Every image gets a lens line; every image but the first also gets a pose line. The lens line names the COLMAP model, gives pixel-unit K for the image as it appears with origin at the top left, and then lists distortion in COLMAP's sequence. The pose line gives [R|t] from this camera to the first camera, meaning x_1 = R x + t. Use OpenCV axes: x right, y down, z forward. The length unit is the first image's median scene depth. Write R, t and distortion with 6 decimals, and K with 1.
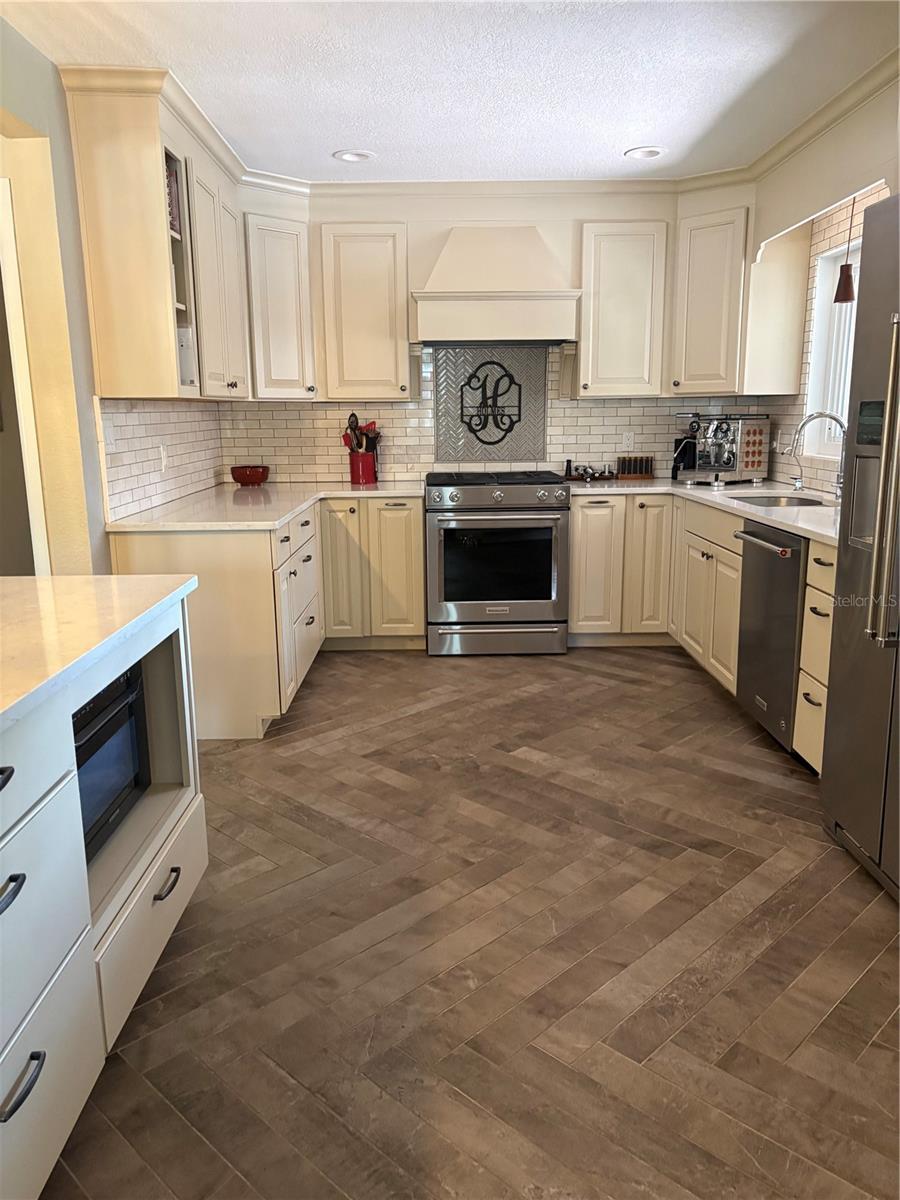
lens RADIAL K [[899.1, 0, 450.0], [0, 899.1, 600.0], [0, 0, 1]] dist [0.086639, -0.198479]
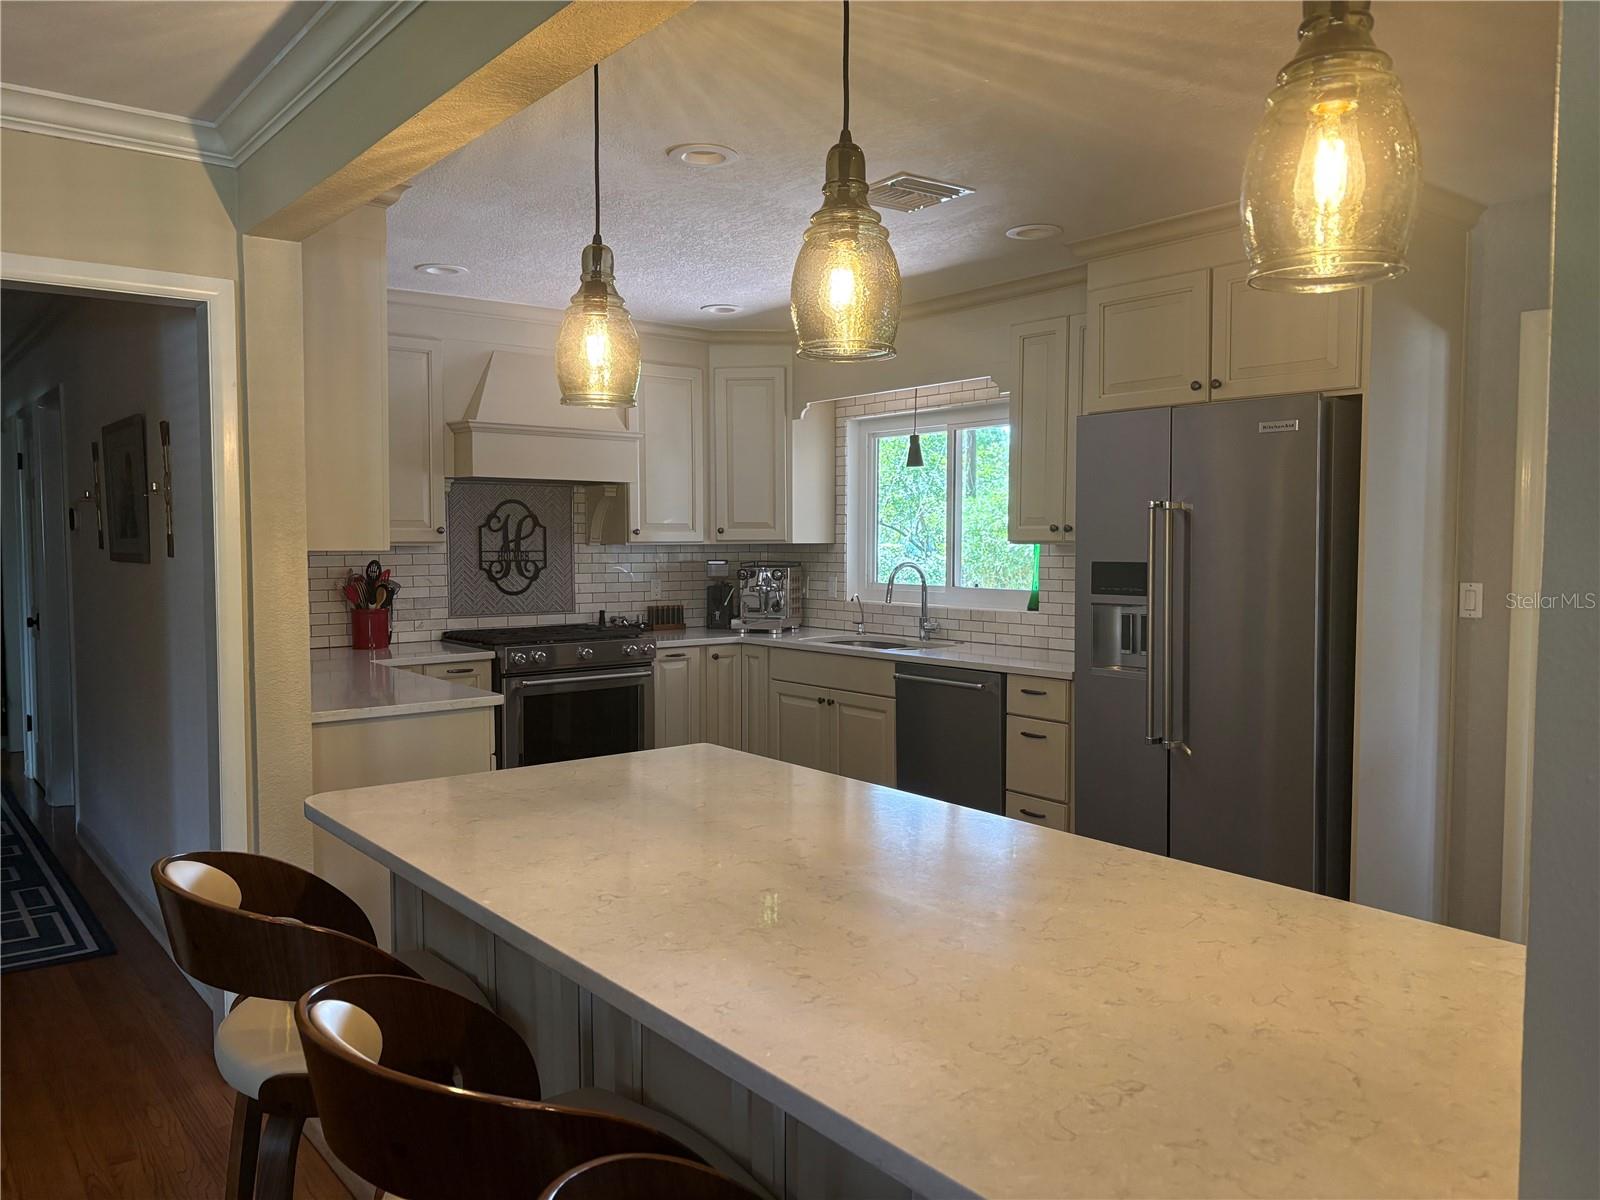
lens RADIAL K [[1198.9, 0, 800.7], [0, 1198.9, 607.4], [0, 0, 1]] dist [0.086639, -0.198479]
pose [[0.793202, -0.025769, 0.608413, -0.431411], [0.114890, 0.987494, -0.107959, -0.008755], [-0.598023, 0.155534, 0.786243, -0.043927]]
